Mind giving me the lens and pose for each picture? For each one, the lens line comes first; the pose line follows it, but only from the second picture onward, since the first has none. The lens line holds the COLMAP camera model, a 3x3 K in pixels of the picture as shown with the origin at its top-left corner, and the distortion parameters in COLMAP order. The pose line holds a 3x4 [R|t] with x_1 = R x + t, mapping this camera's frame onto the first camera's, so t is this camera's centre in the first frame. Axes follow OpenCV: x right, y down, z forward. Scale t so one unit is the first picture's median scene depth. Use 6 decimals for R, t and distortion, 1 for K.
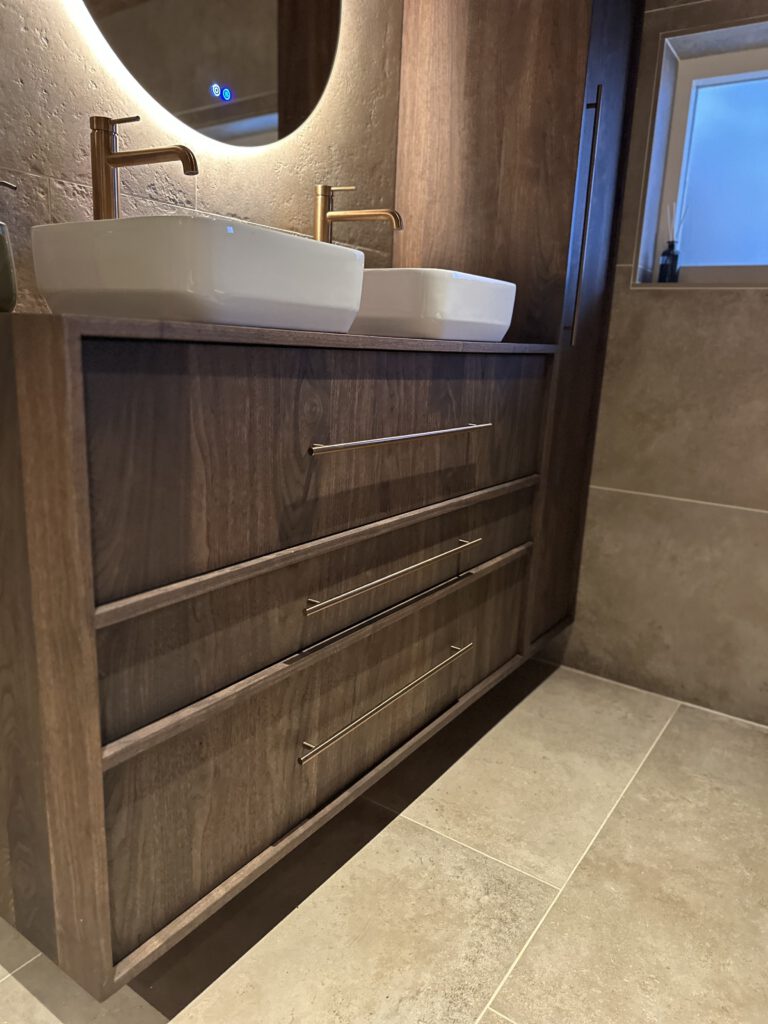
lens RADIAL K [[721.3, 0, 384.0], [0, 721.3, 512.0], [0, 0, 1]] dist [0.080273, -0.137762]
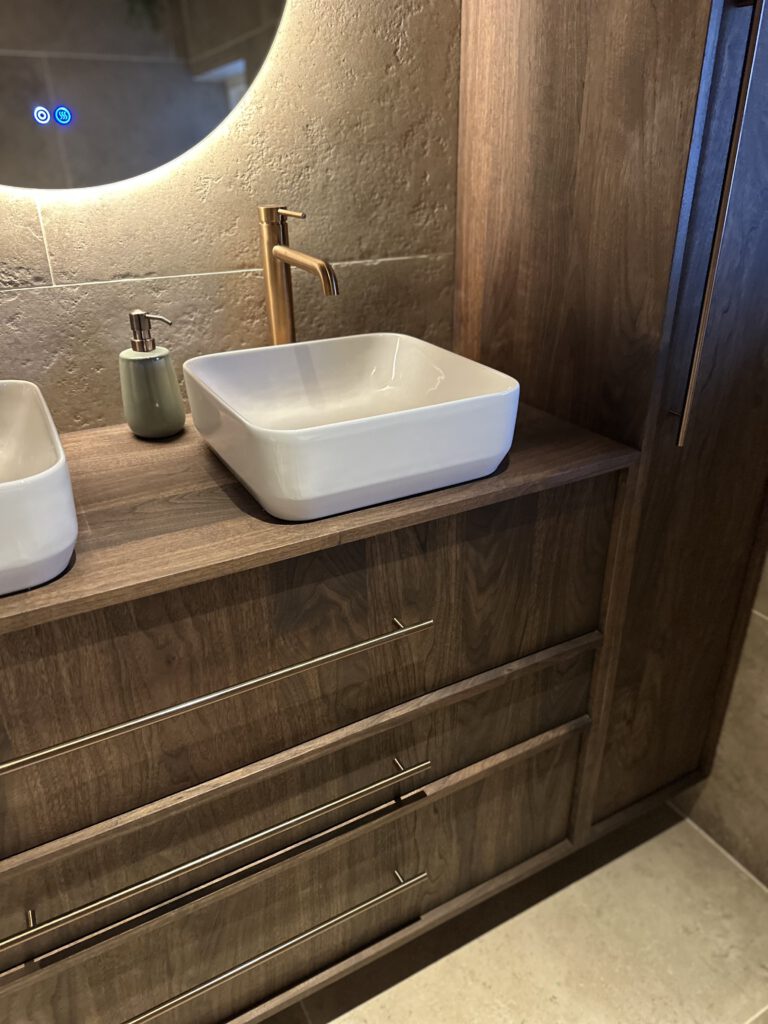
lens RADIAL K [[721.9, 0, 400.5], [0, 721.9, 508.5], [0, 0, 1]] dist [0.032105, -0.055065]
pose [[0.891423, 0.151843, -0.426977, 0.365442], [-0.052624, 0.970505, 0.235269, -0.353498], [0.450107, -0.187255, 0.873121, 0.437168]]
